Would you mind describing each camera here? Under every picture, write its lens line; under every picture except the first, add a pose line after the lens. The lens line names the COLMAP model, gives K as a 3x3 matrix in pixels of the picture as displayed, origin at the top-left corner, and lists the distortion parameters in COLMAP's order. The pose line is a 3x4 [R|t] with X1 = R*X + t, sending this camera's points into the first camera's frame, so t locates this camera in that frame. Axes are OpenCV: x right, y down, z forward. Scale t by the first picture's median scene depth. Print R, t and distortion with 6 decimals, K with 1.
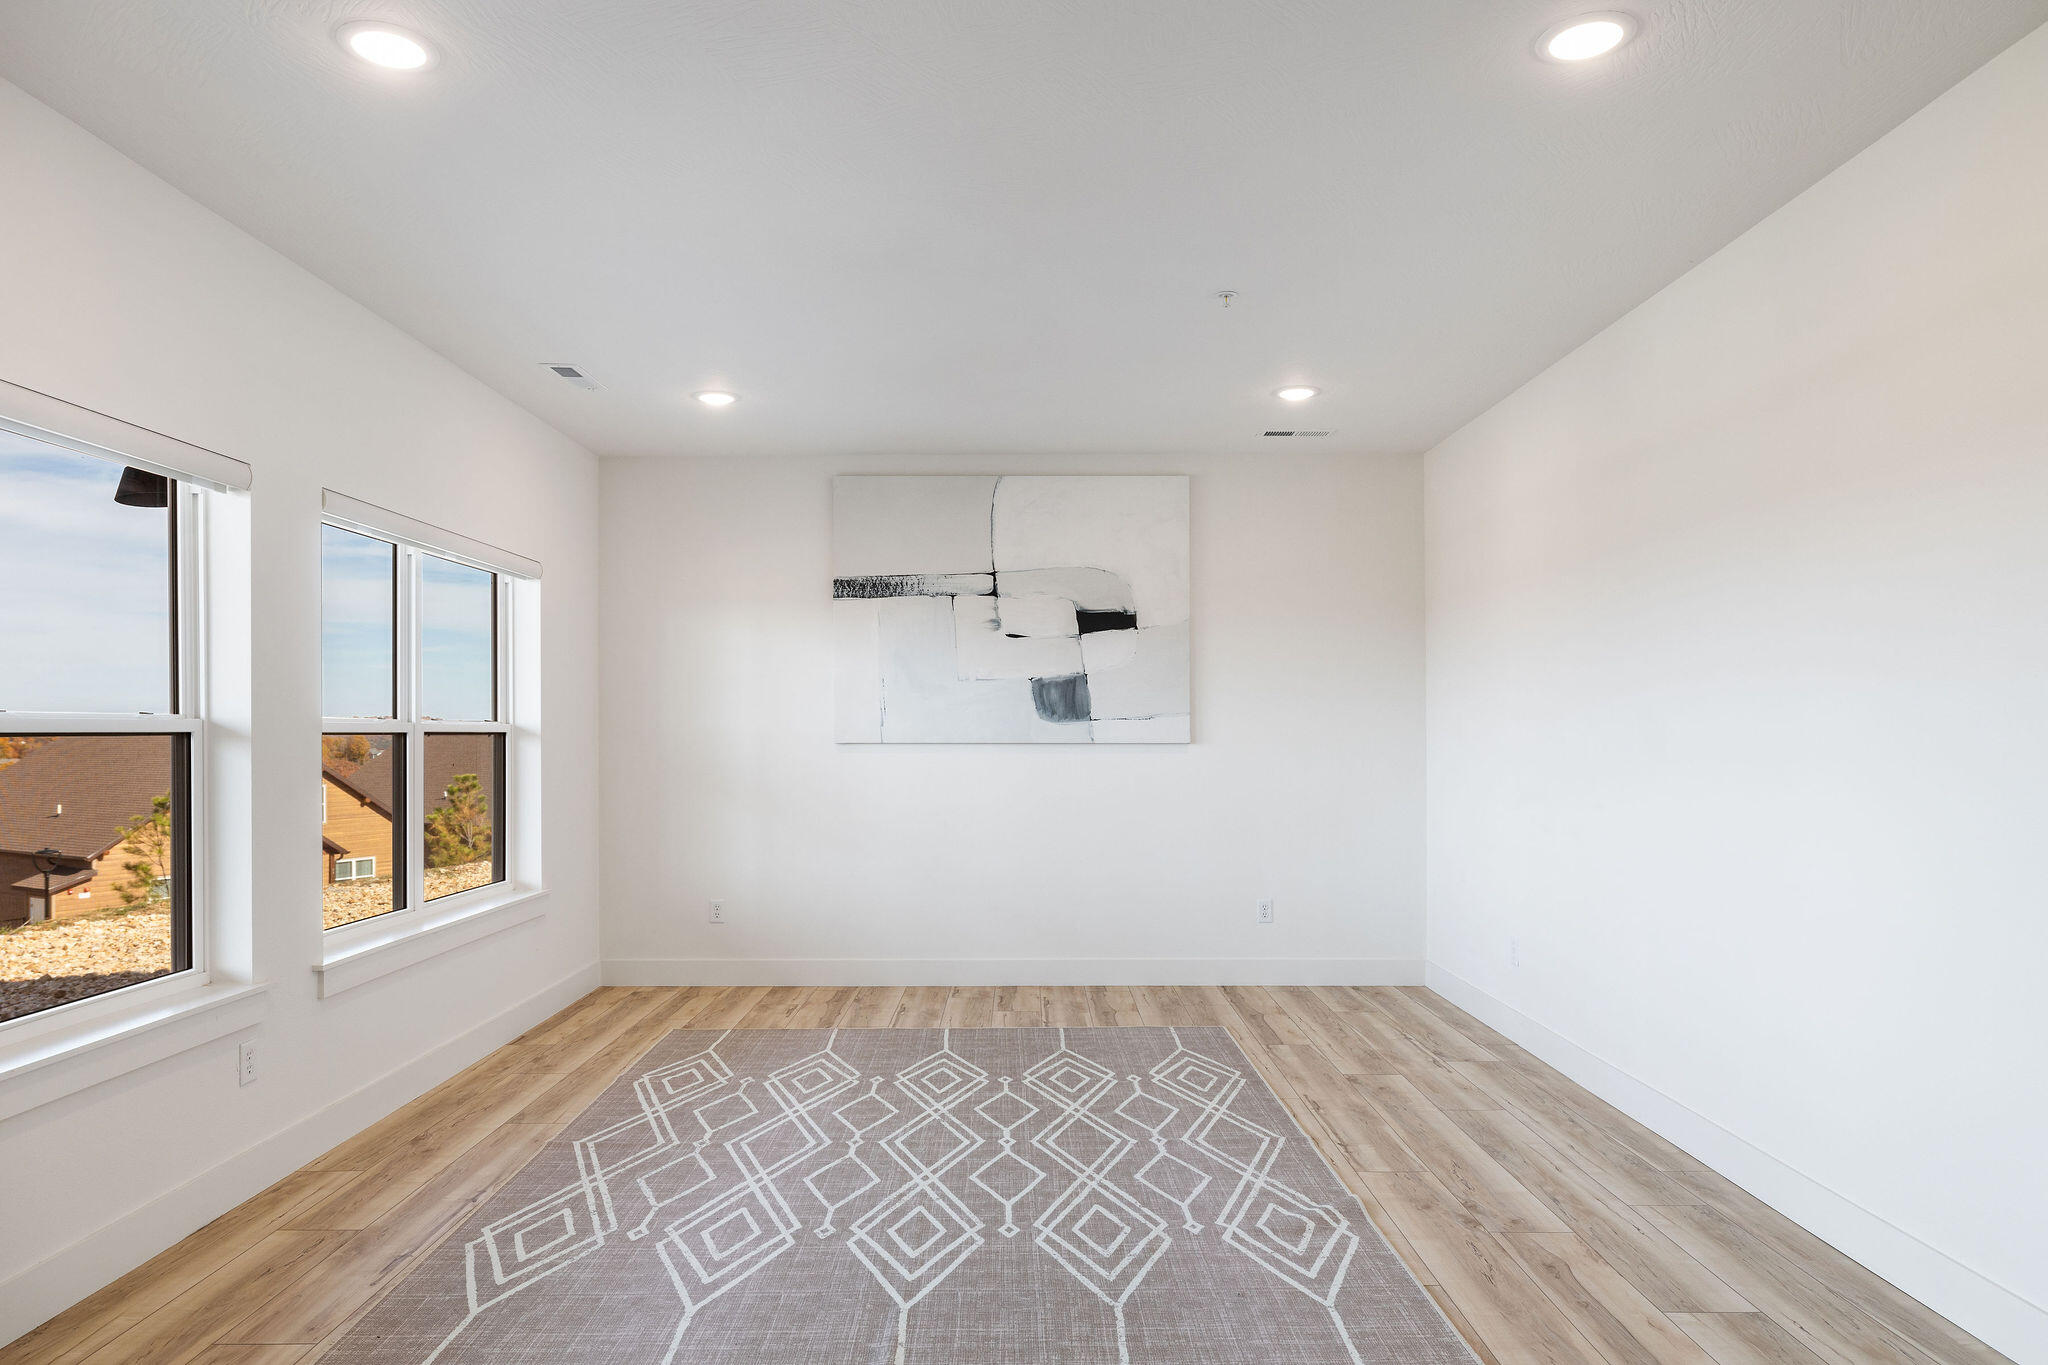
lens RADIAL K [[1232.6, 0, 1025.3], [0, 1232.6, 733.8], [0, 0, 1]] dist [-0.006684, -0.006005]
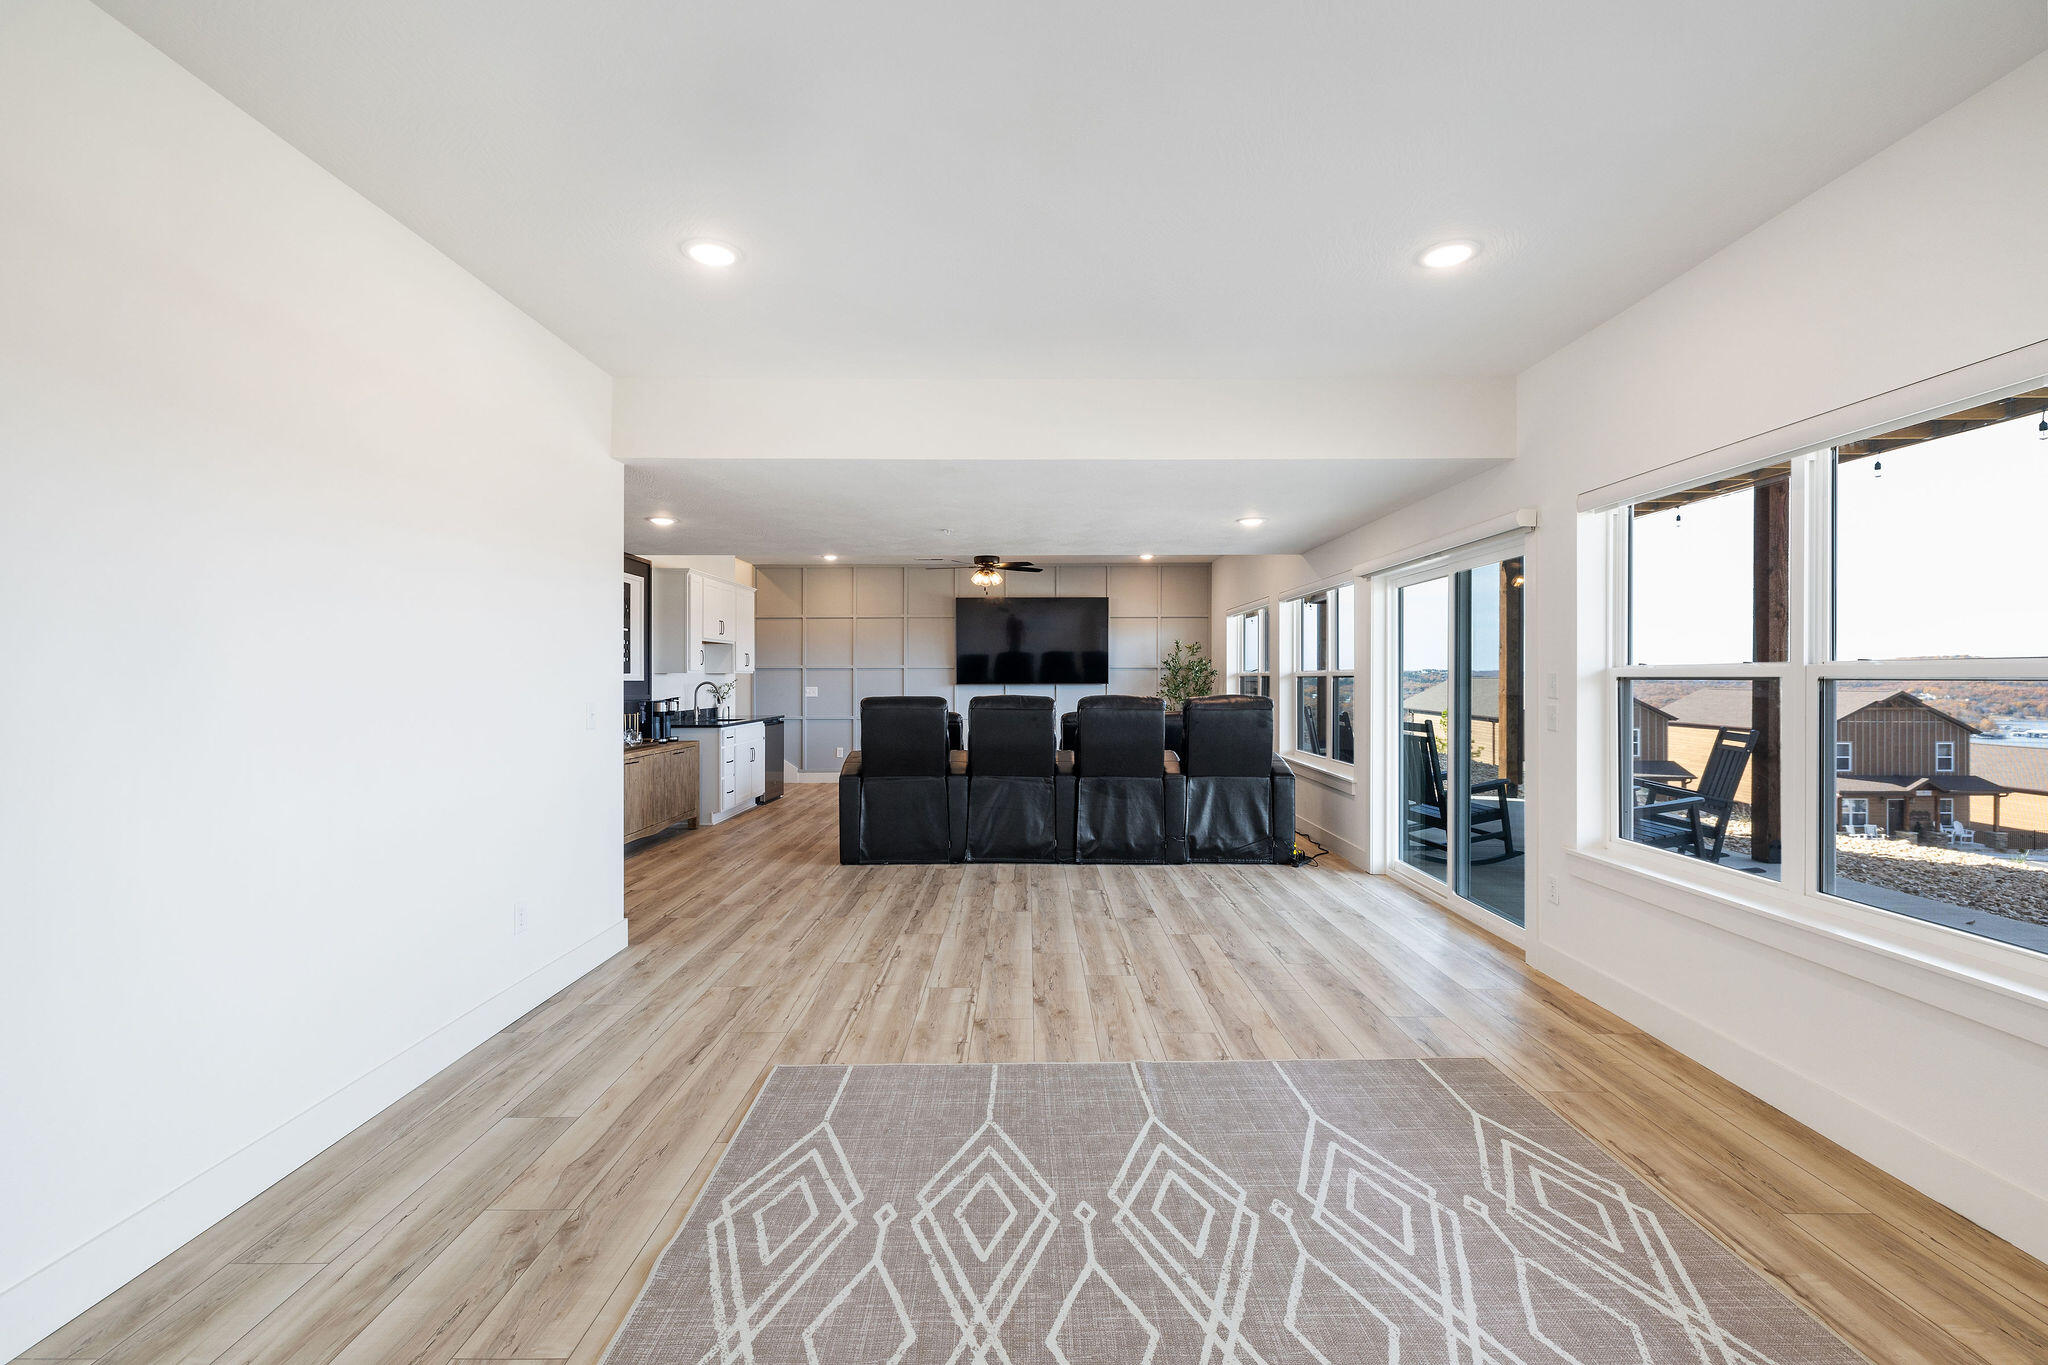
lens RADIAL K [[866.2, 0, 1022.0], [0, 866.2, 678.0], [0, 0, 1]] dist [-0.000164, -0.000314]
pose [[-0.999975, 0.002389, 0.006719, 0.026685], [0.002422, 0.999985, 0.004838, -0.004602], [-0.006707, 0.004854, -0.999966, 1.521045]]
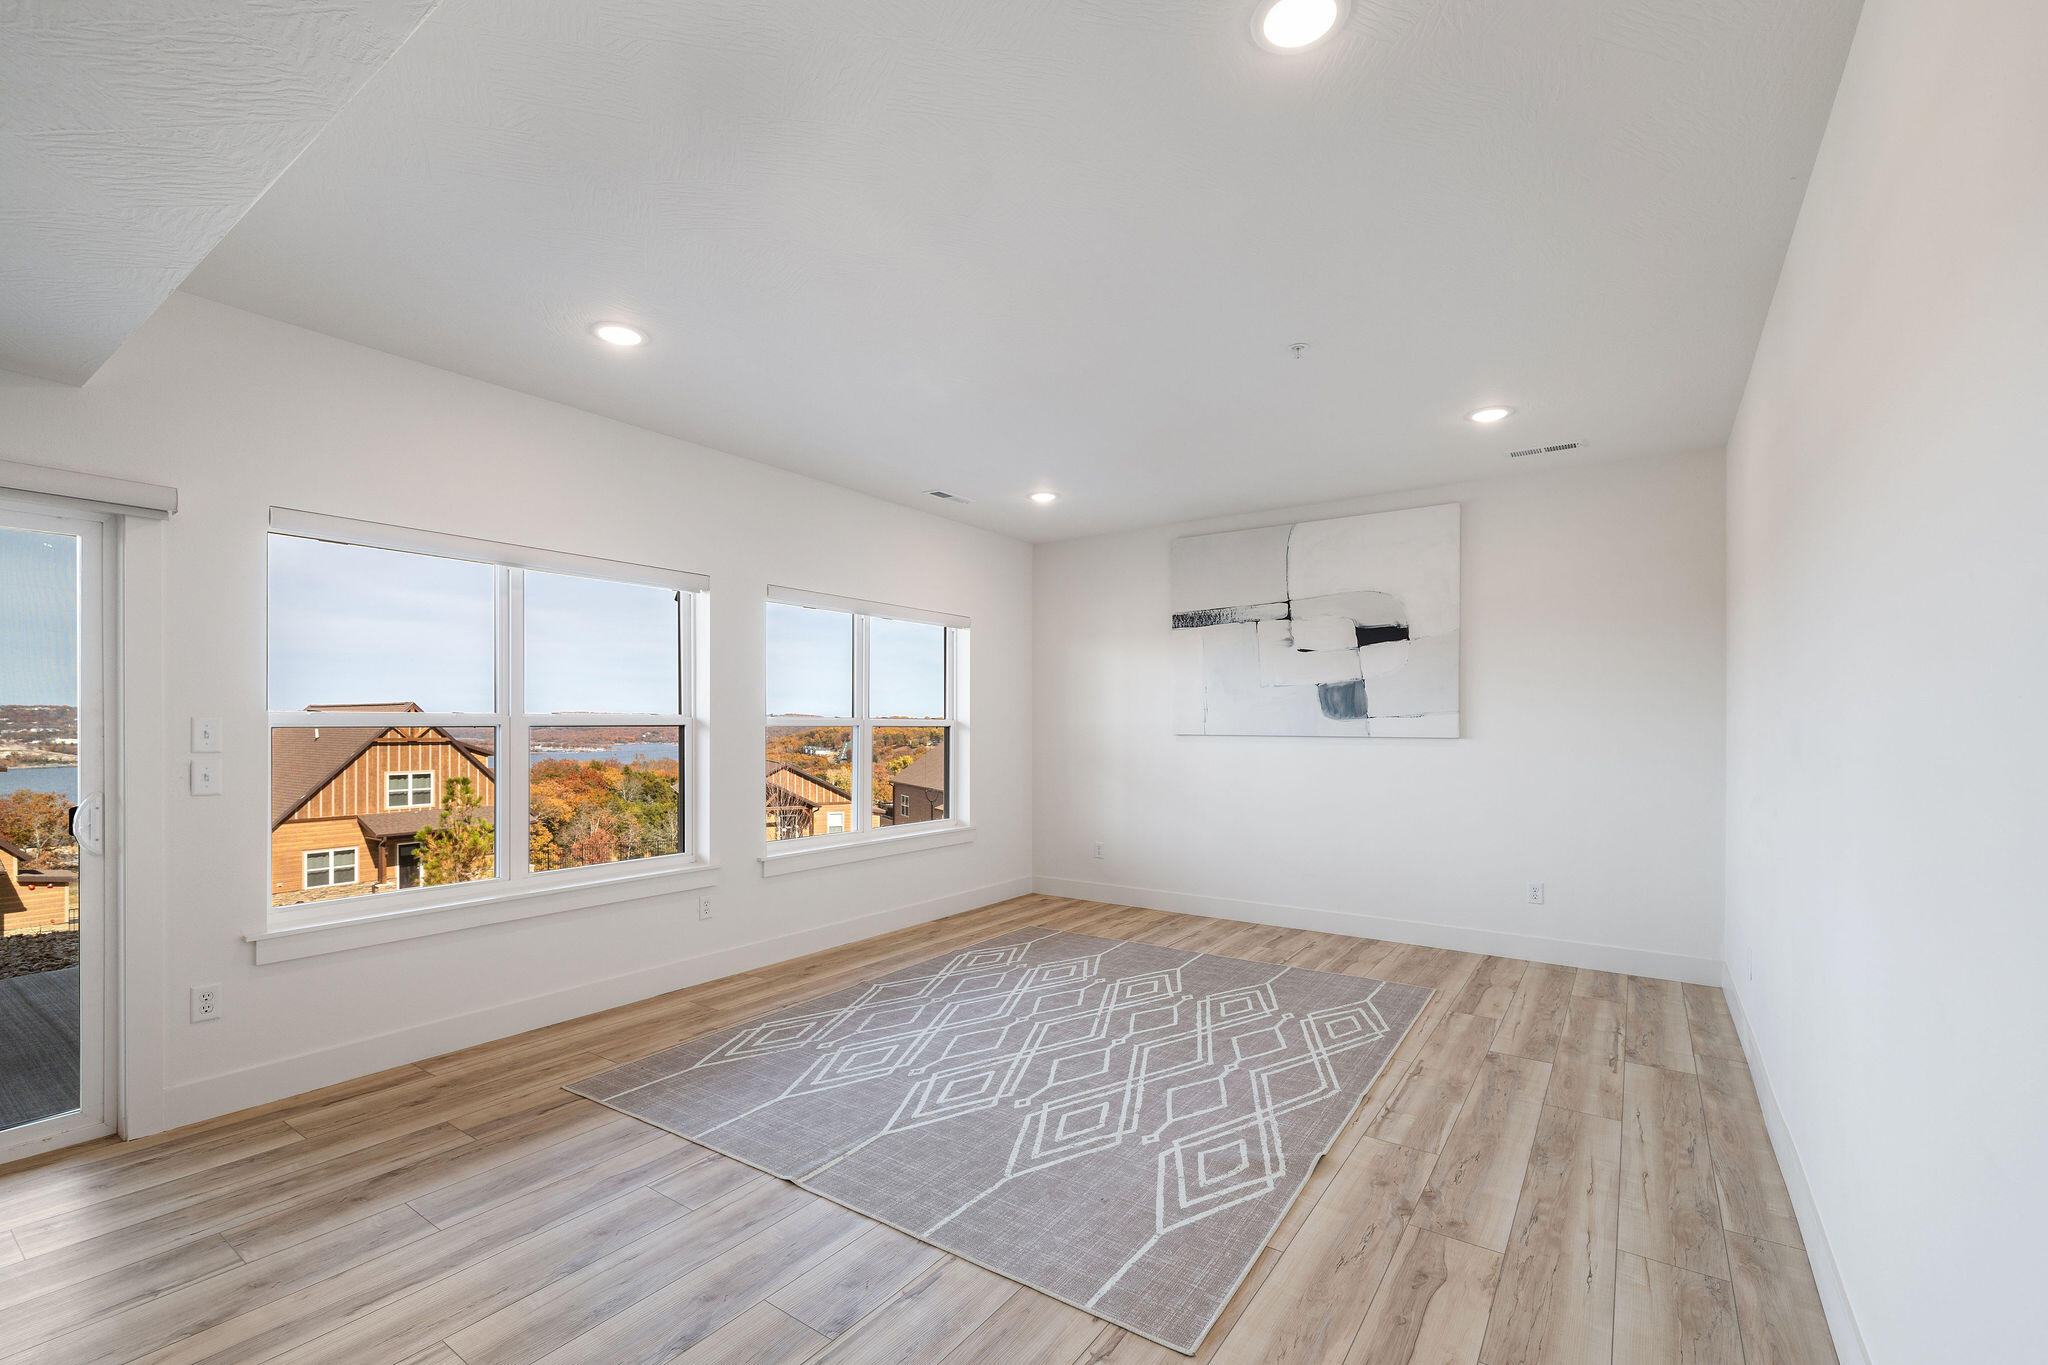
lens RADIAL K [[866.2, 0, 1039.4], [0, 866.2, 730.4], [0, 0, 1]] dist [-0.000164, -0.000314]
pose [[0.827263, 0.008213, -0.561754, 0.478975], [-0.006695, 0.999966, 0.004760, -0.001149], [0.561774, -0.000177, 0.827290, 0.221264]]
